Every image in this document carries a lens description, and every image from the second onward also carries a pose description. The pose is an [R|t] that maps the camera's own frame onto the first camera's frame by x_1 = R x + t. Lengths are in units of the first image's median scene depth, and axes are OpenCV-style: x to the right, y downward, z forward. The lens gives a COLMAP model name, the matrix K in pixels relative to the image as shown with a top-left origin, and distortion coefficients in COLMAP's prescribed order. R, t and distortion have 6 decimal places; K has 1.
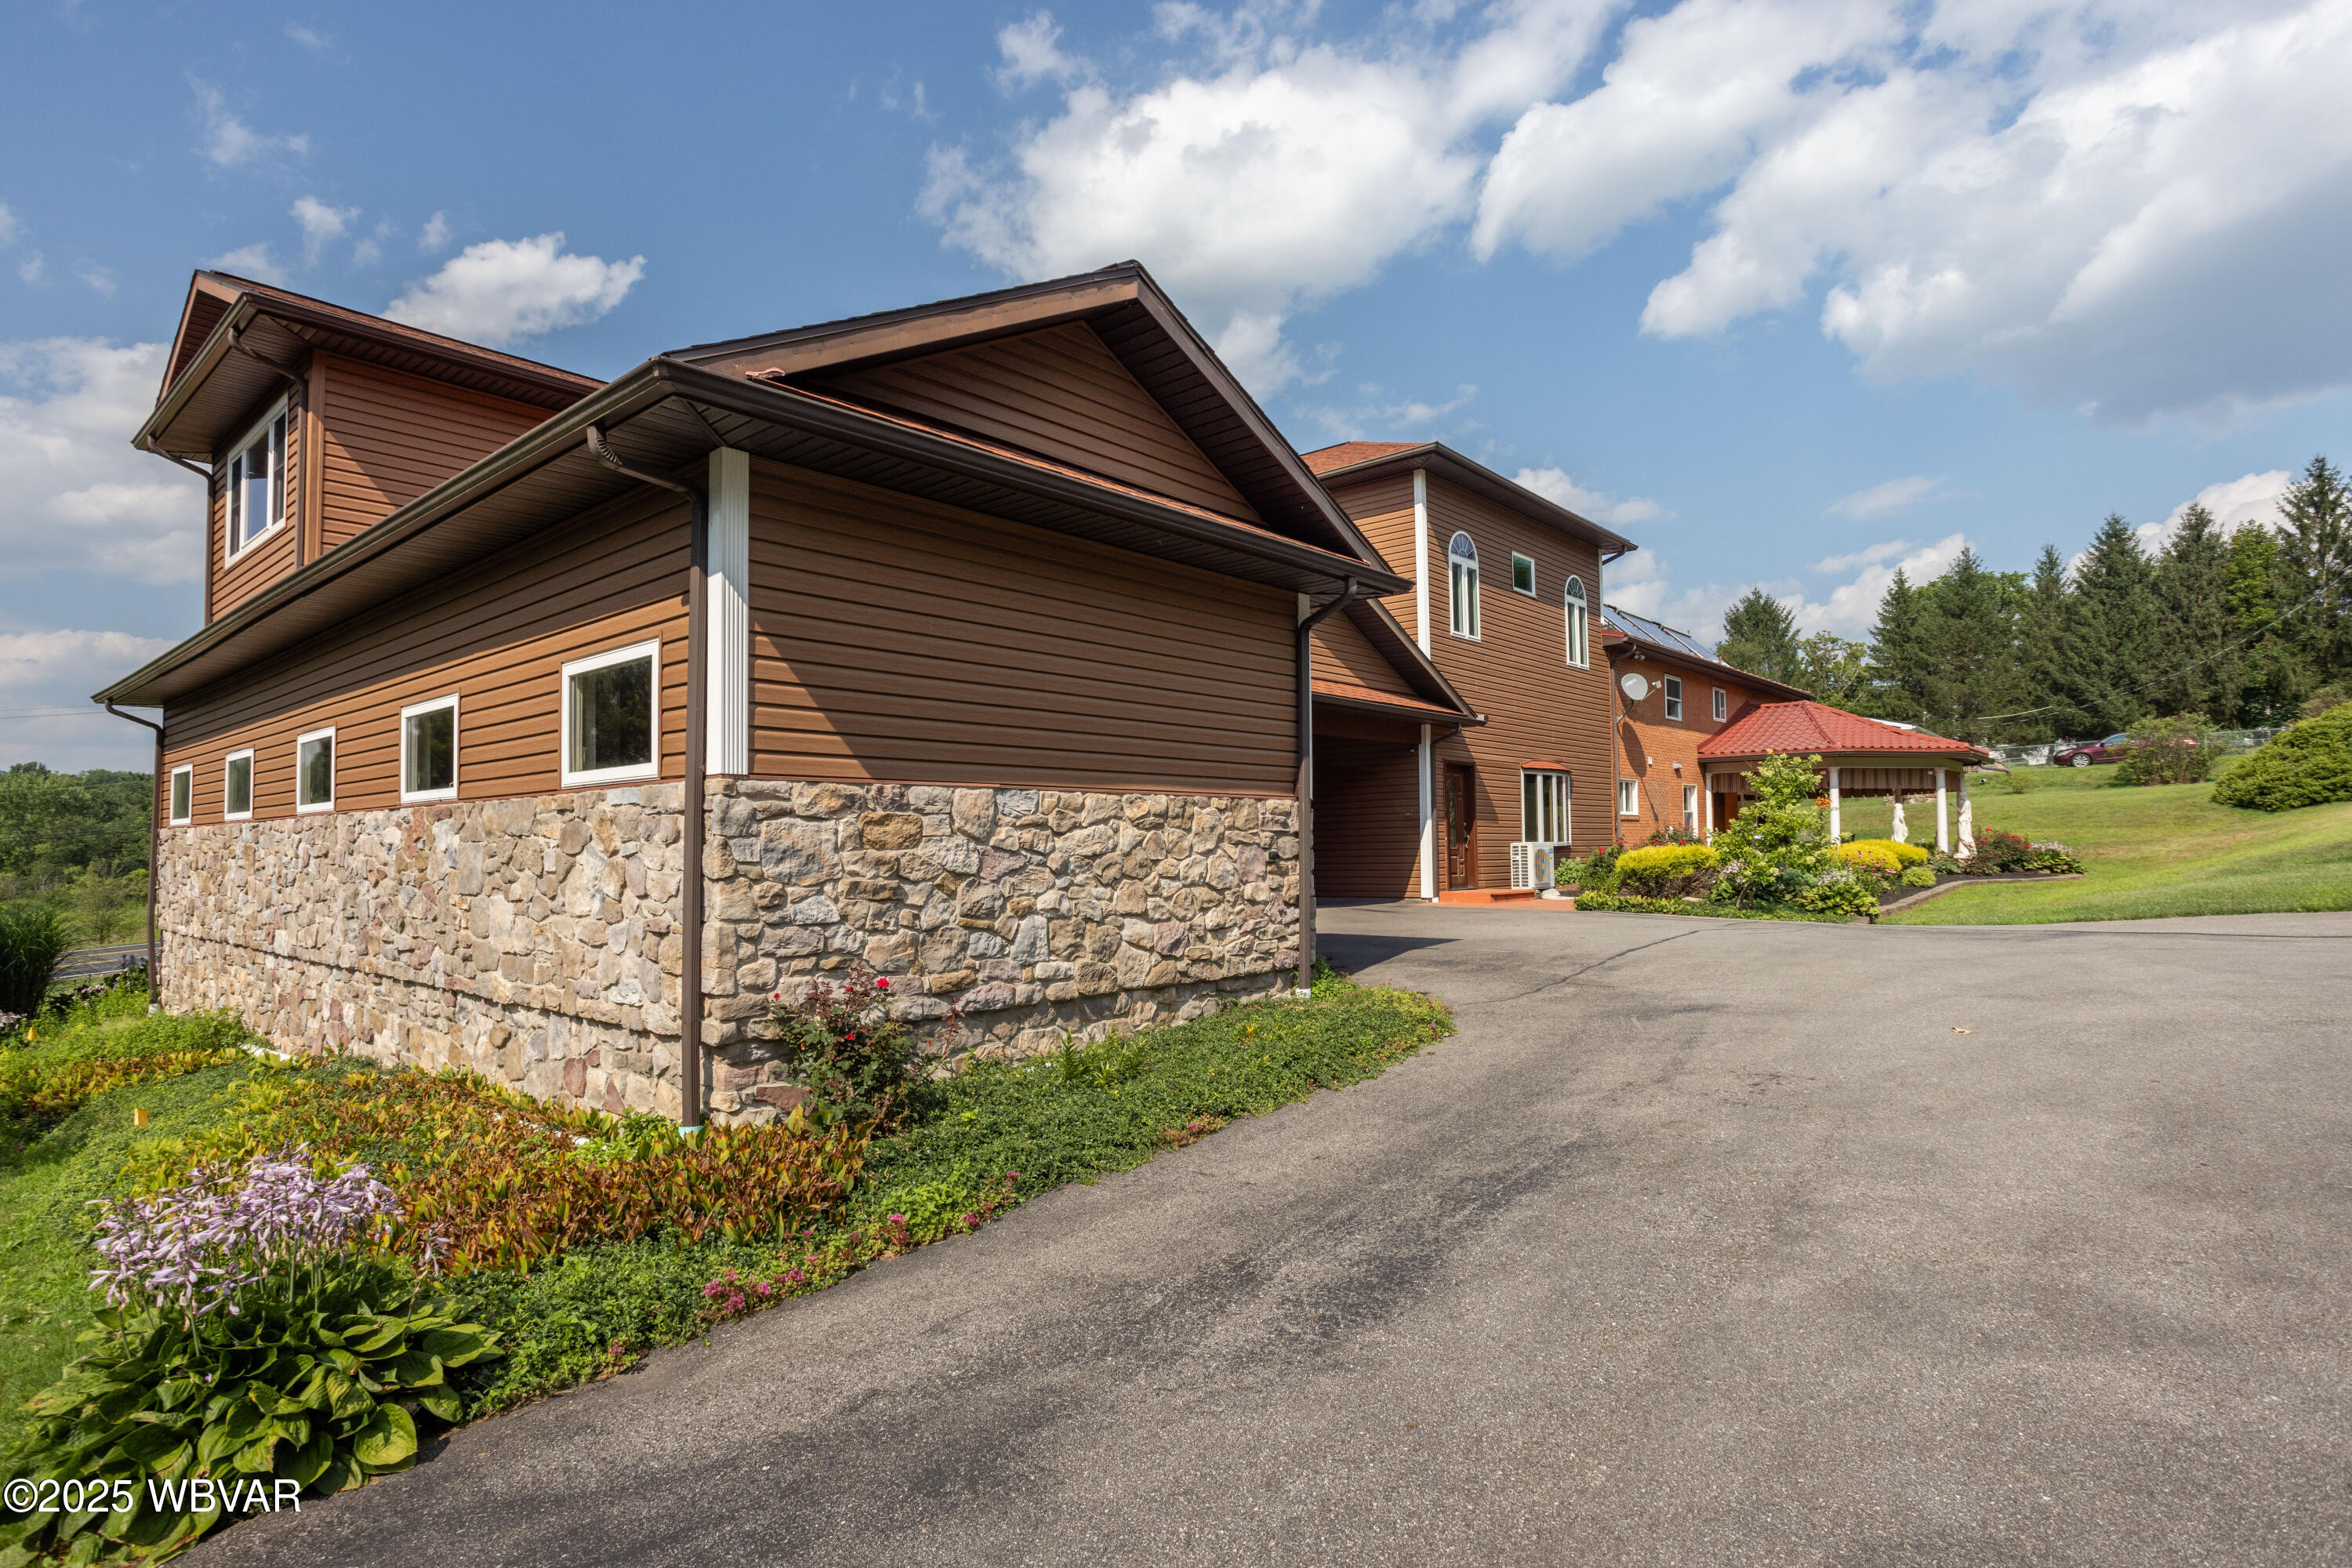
lens RADIAL K [[1223.9, 0, 1111.9], [0, 1223.9, 825.8], [0, 0, 1]] dist [-0.003778, -0.000008]
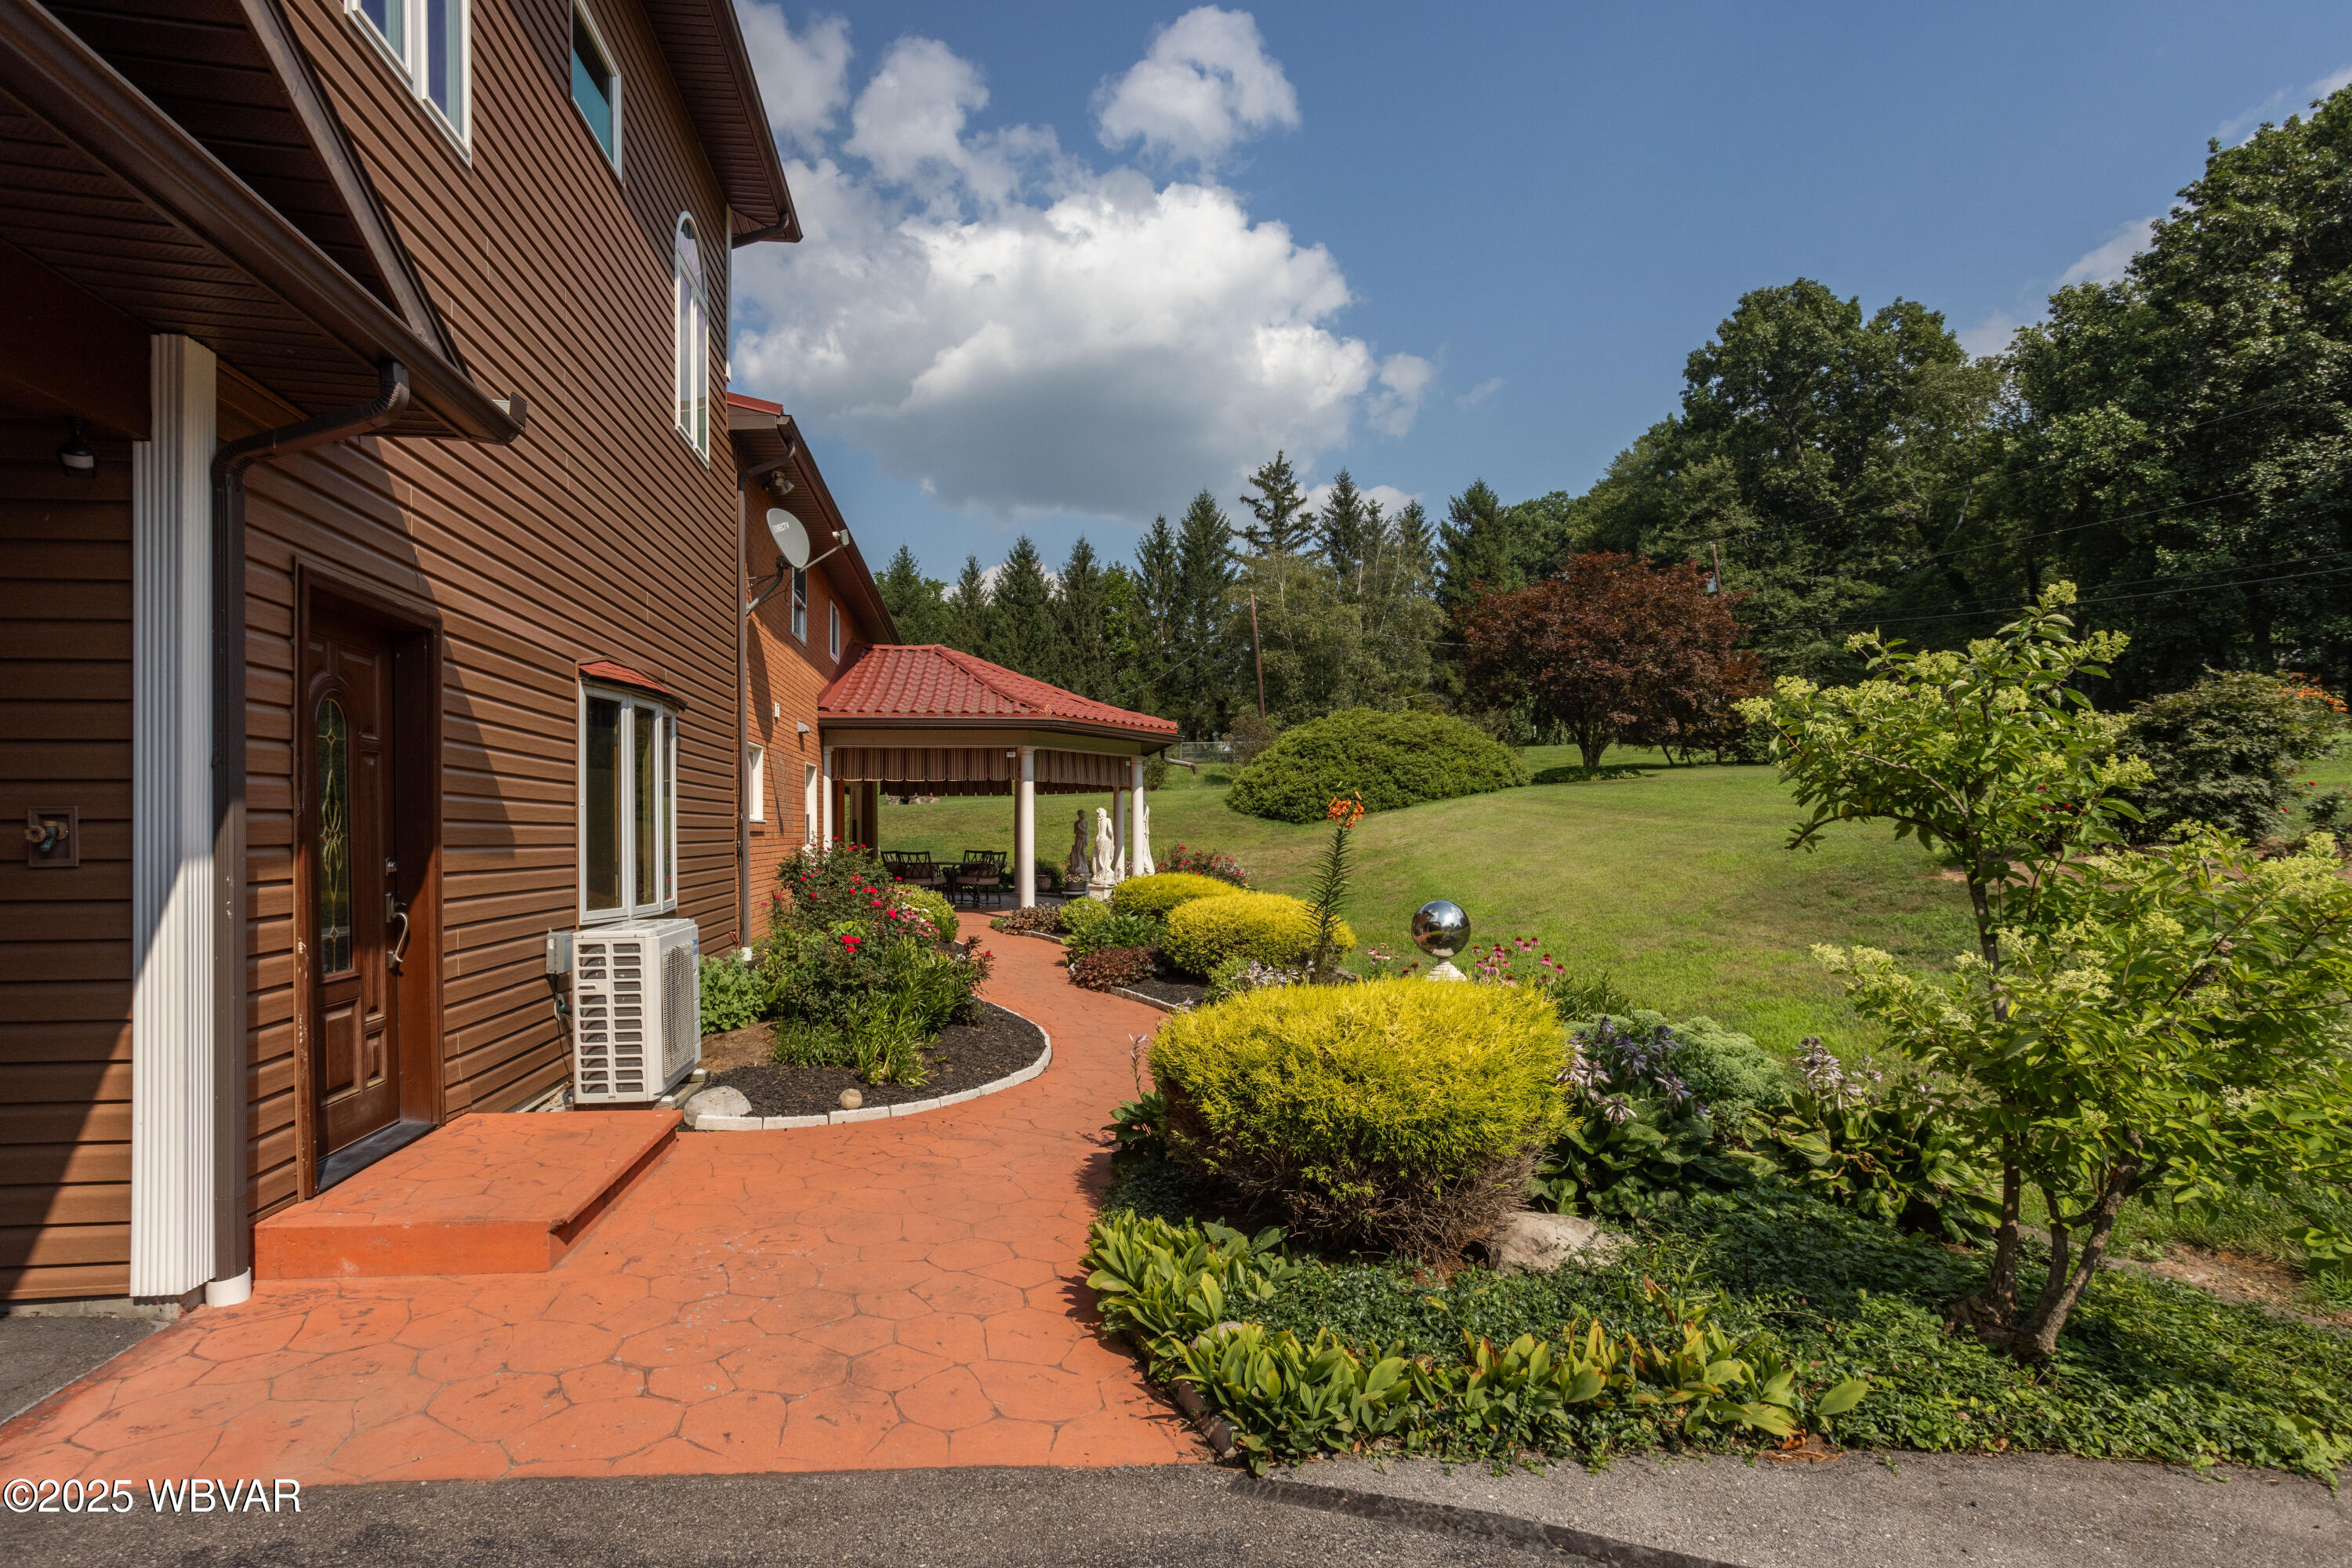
lens RADIAL K [[1223.9, 0, 1111.9], [0, 1223.9, 825.8], [0, 0, 1]] dist [-0.003778, -0.000008]
pose [[0.655228, 0.011886, 0.755338, 0.151653], [-0.019941, 0.999800, 0.001565, -0.009608], [-0.755168, -0.016088, 0.655334, 0.558162]]
